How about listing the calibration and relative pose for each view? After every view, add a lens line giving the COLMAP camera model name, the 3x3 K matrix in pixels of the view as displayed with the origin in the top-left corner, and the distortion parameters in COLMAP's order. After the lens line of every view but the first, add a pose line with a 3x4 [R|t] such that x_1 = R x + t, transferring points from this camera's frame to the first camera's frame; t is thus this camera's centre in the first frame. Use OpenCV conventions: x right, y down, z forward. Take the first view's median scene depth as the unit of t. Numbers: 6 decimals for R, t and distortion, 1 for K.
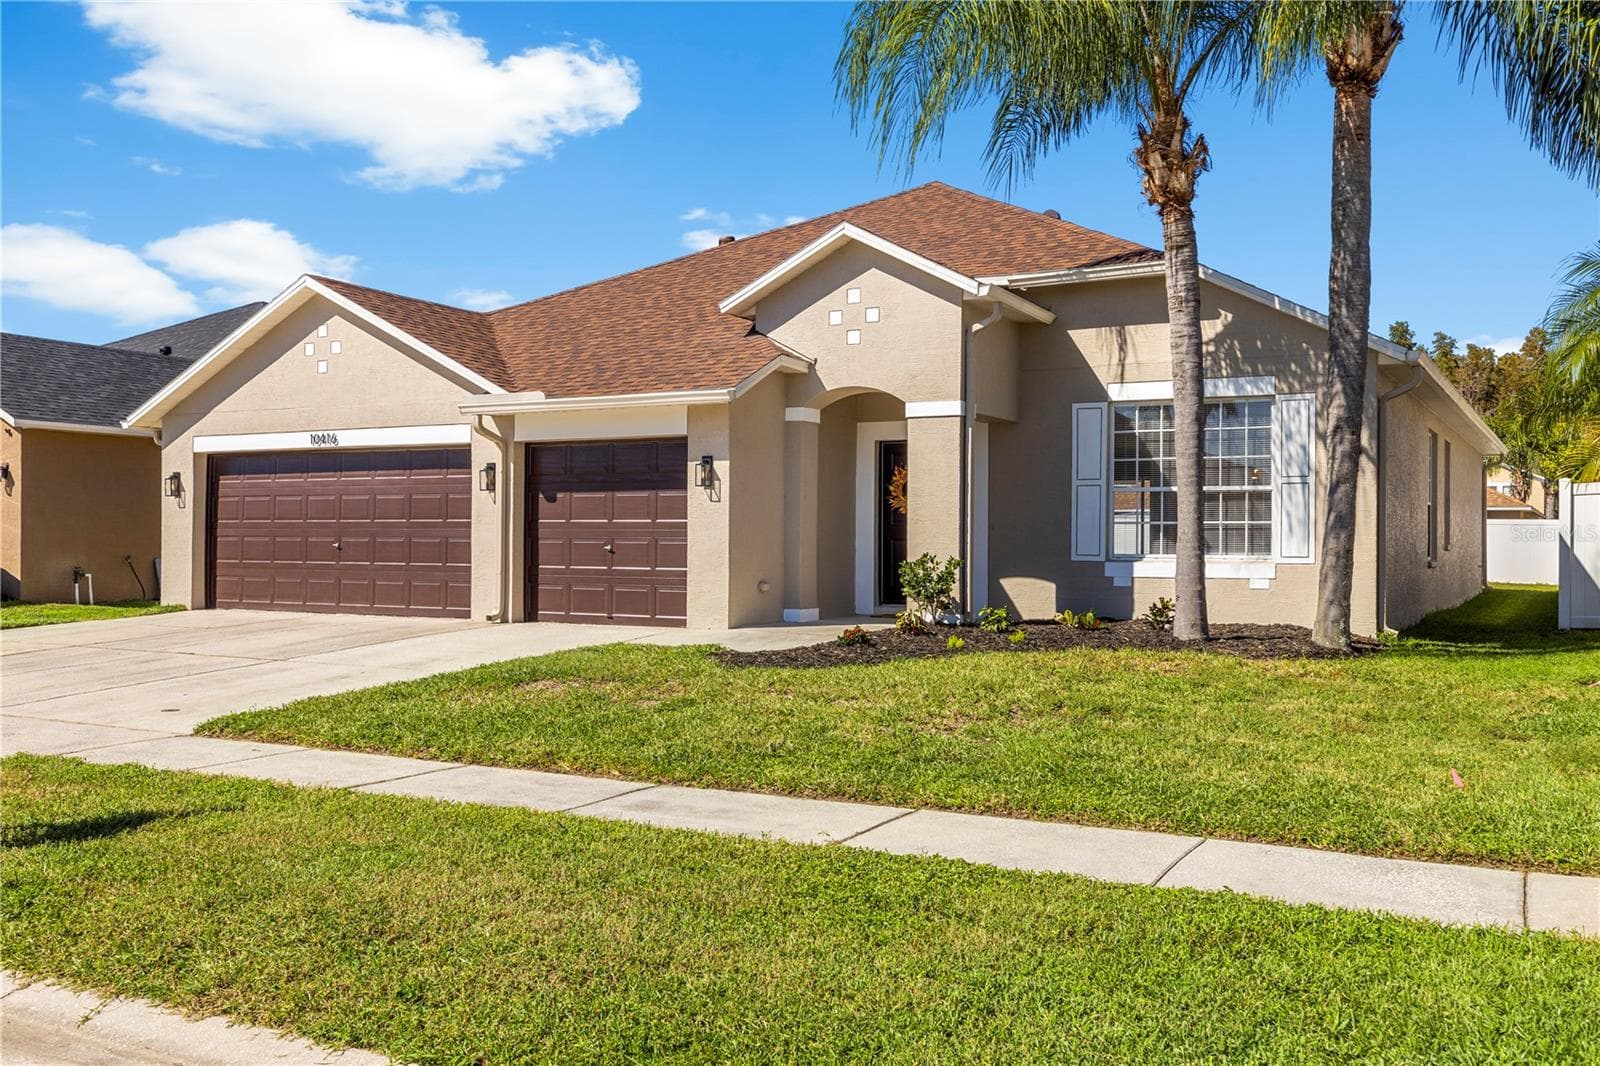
lens RADIAL K [[1561.3, 0, 800.0], [0, 1561.3, 533.0], [0, 0, 1]] dist [-0.076254, -0.006739]
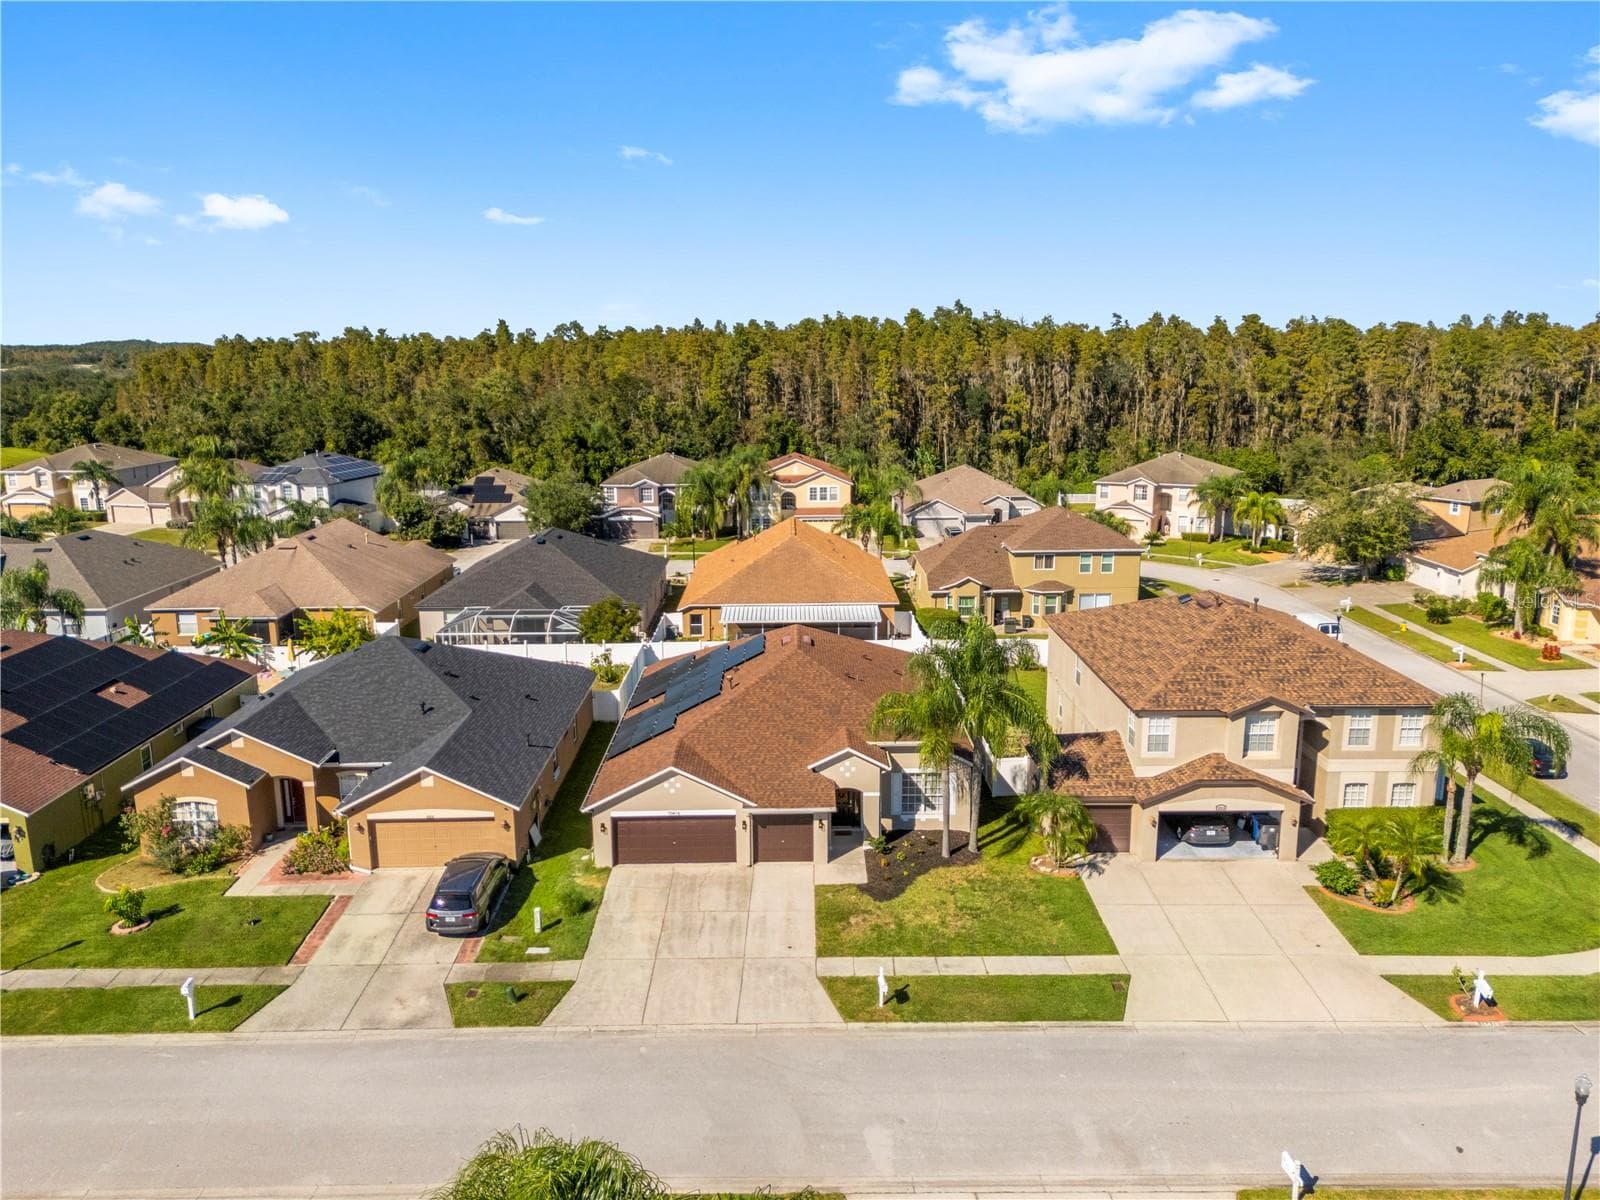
lens RADIAL K [[1168.5, 0, 803.9], [0, 1168.5, 606.1], [0, 0, 1]] dist [0.094743, -0.099921]
pose [[0.866659, -0.121383, 0.483910, -1.235988], [0.006883, 0.972768, 0.231680, -1.064213], [-0.498854, -0.197457, 0.843893, -1.085638]]
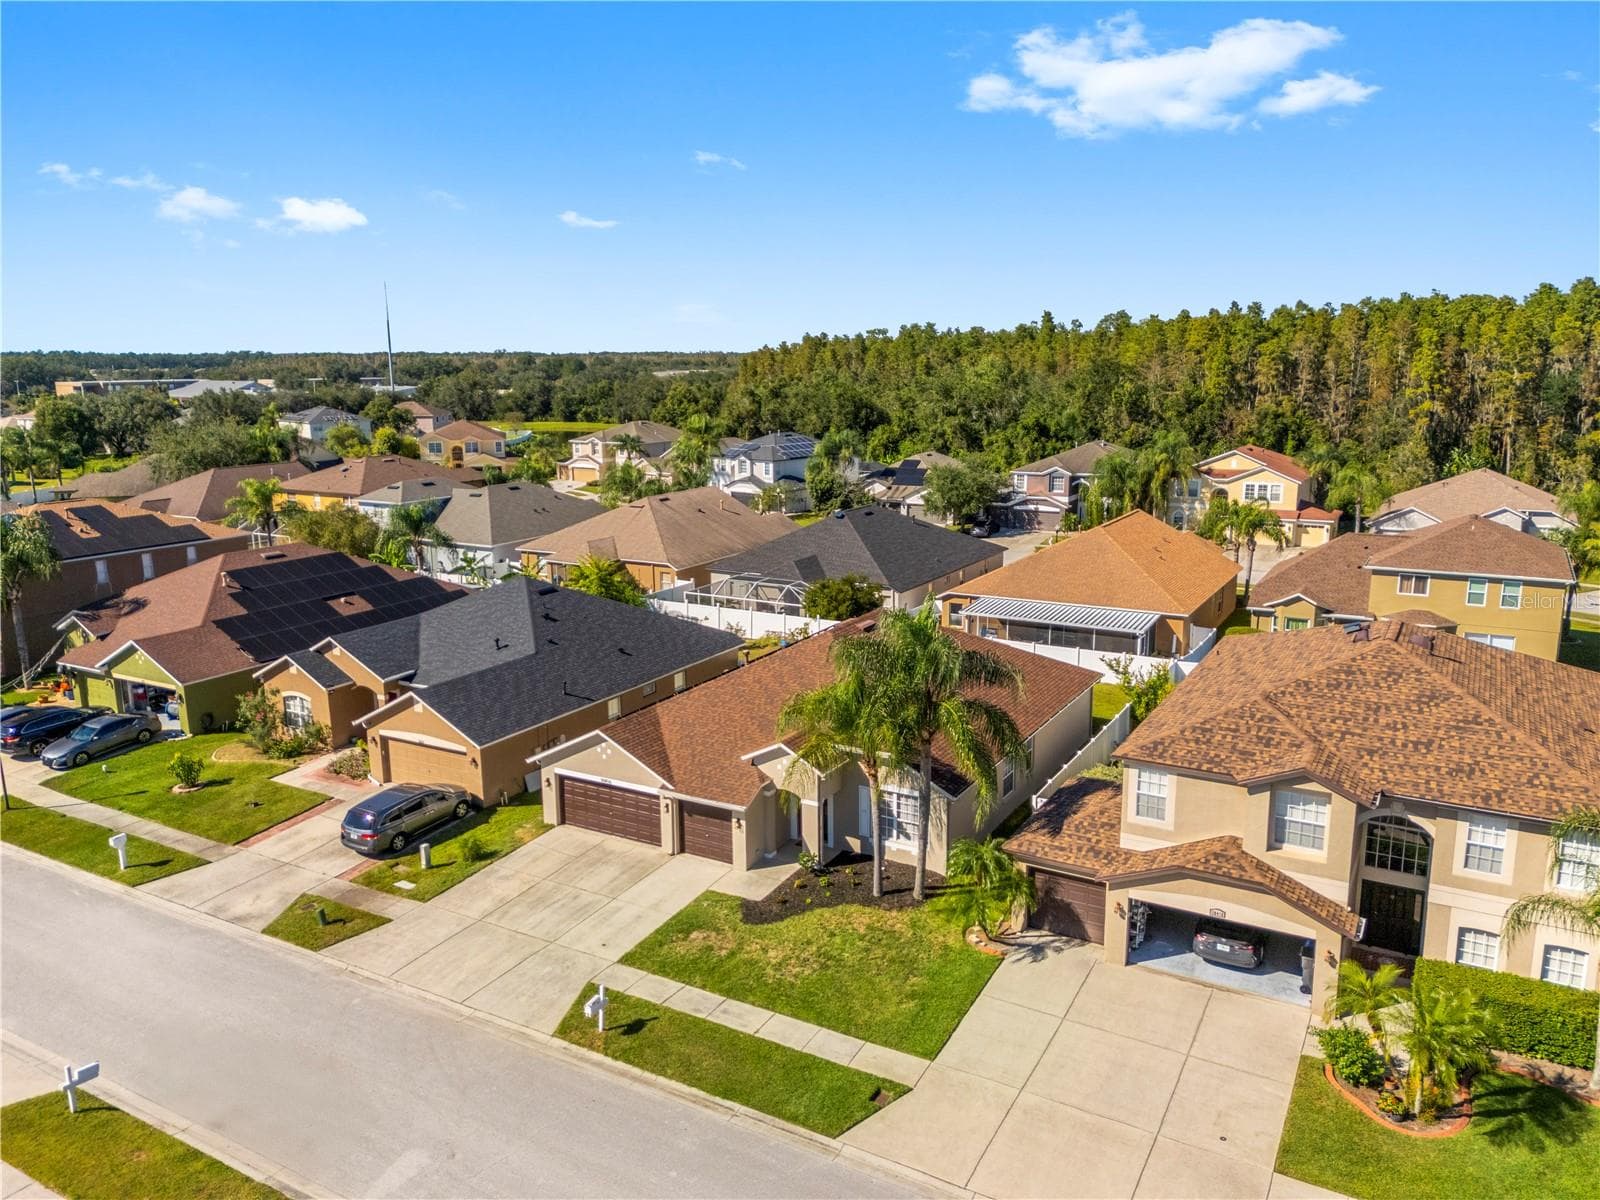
lens RADIAL K [[1168.5, 0, 803.9], [0, 1168.5, 606.1], [0, 0, 1]] dist [0.094743, -0.099921]
pose [[0.999756, -0.014427, -0.016726, 0.110142], [0.017785, 0.974833, 0.222226, -0.911693], [0.013099, -0.222469, 0.974852, -1.123902]]
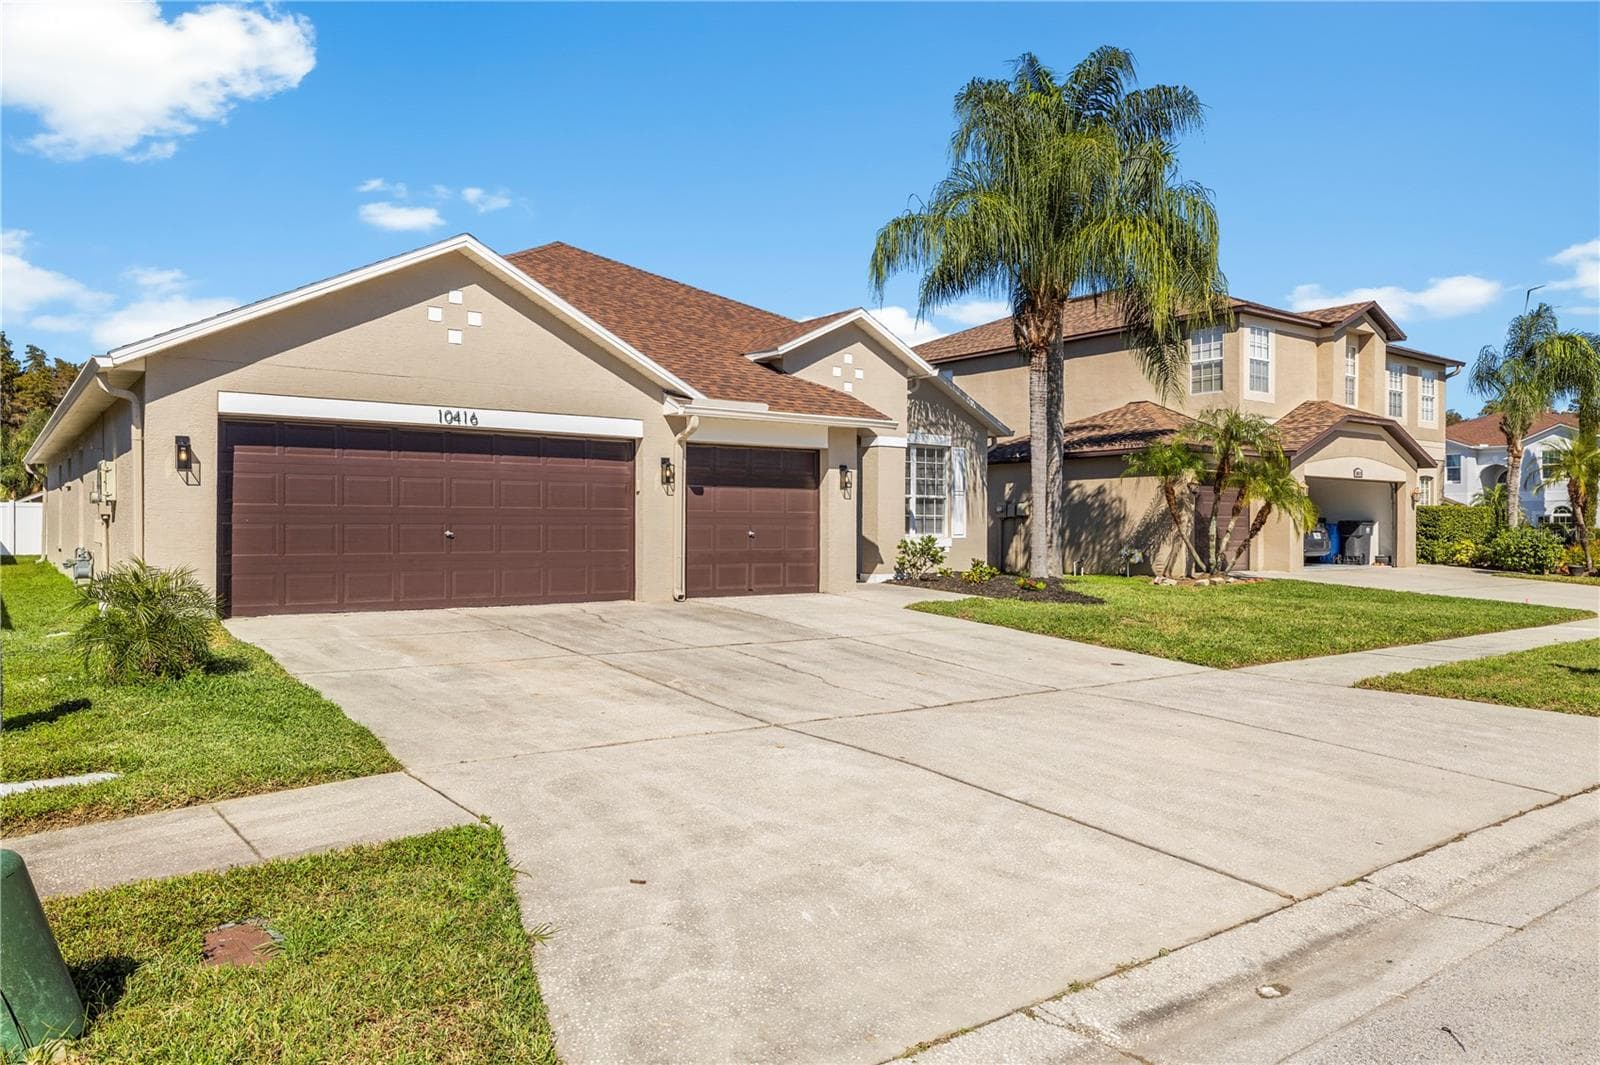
lens RADIAL K [[1081.7, 0, 800.0], [0, 1081.7, 532.5], [0, 0, 1]] dist [-0.000140, 0.000936]
pose [[0.403631, -0.011524, 0.914849, -0.857385], [-0.008871, 0.999824, 0.016508, -0.005455], [-0.914879, -0.014778, 0.403458, 0.592948]]
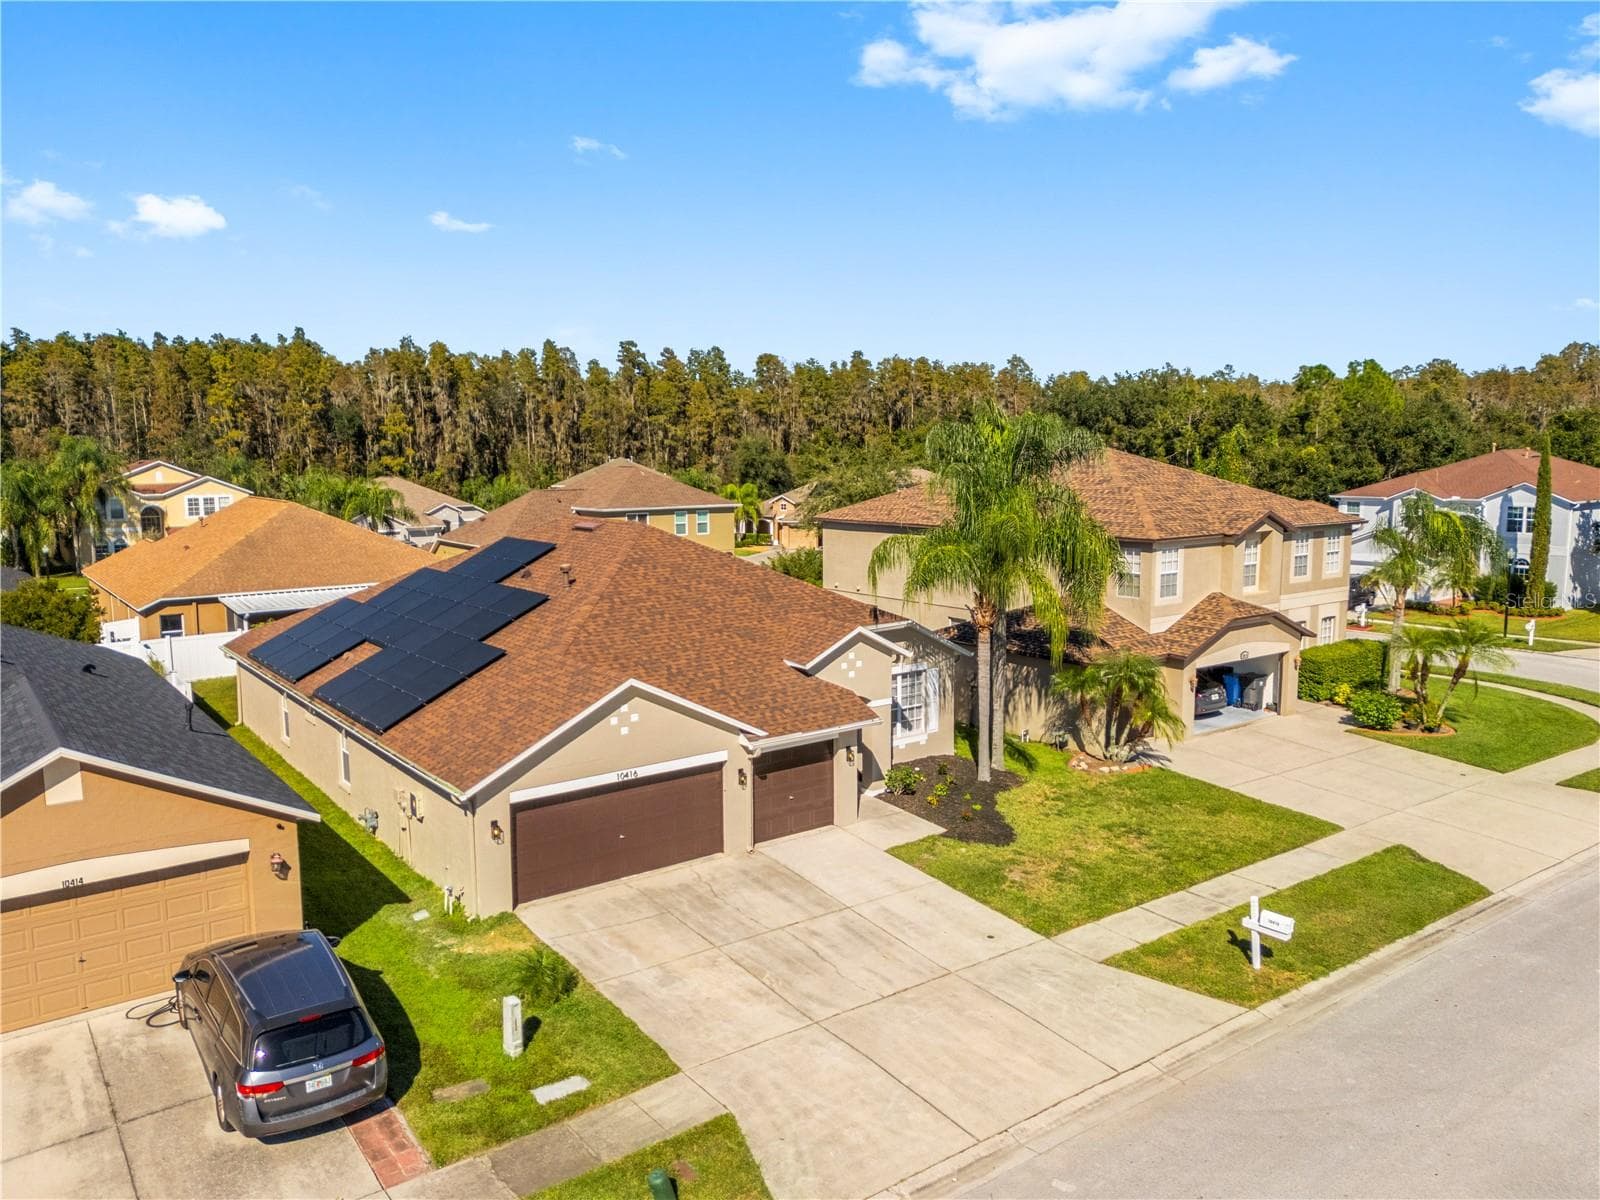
lens RADIAL K [[1168.5, 0, 803.9], [0, 1168.5, 606.1], [0, 0, 1]] dist [0.094743, -0.099921]
pose [[0.409032, -0.134385, 0.902571, -1.377417], [-0.001321, 0.989008, 0.147854, -0.435714], [-0.912519, -0.061669, 0.404358, 0.378738]]
